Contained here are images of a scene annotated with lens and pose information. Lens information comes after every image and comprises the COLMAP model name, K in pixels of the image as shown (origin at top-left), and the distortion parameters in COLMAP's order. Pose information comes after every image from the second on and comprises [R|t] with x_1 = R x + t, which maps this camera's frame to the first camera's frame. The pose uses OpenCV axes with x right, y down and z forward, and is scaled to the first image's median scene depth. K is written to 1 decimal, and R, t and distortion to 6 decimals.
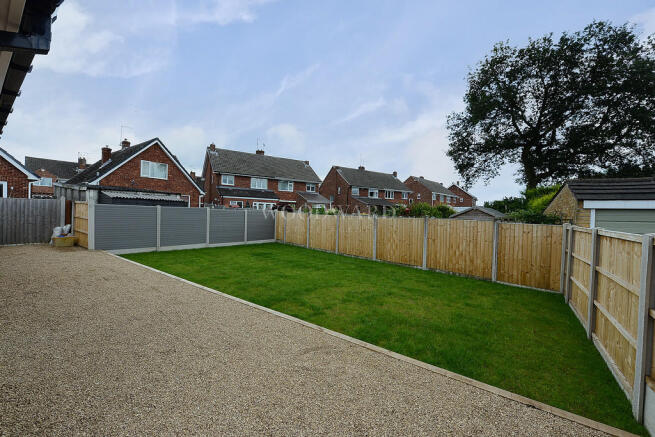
lens RADIAL K [[262.7, 0, 327.5], [0, 262.7, 218.5], [0, 0, 1]] dist [0.000304, -0.000050]
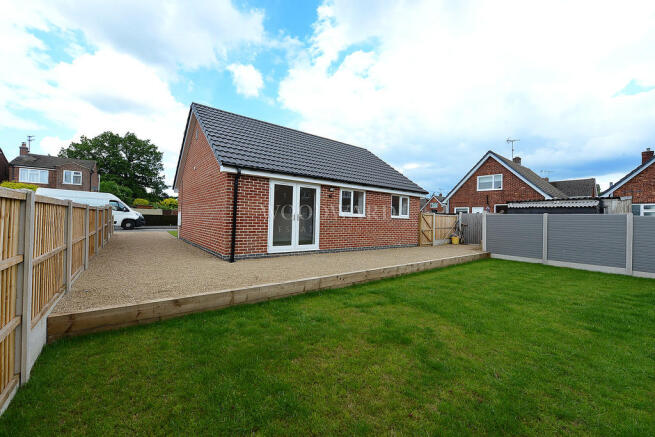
lens RADIAL K [[251.1, 0, 327.5], [0, 251.1, 218.5], [0, 0, 1]] dist [0.000275, 0.000022]
pose [[-0.285983, -0.035993, -0.957558, 0.678831], [-0.047228, 0.998609, -0.023431, 0.039264], [0.957070, 0.038523, -0.287286, 0.870068]]
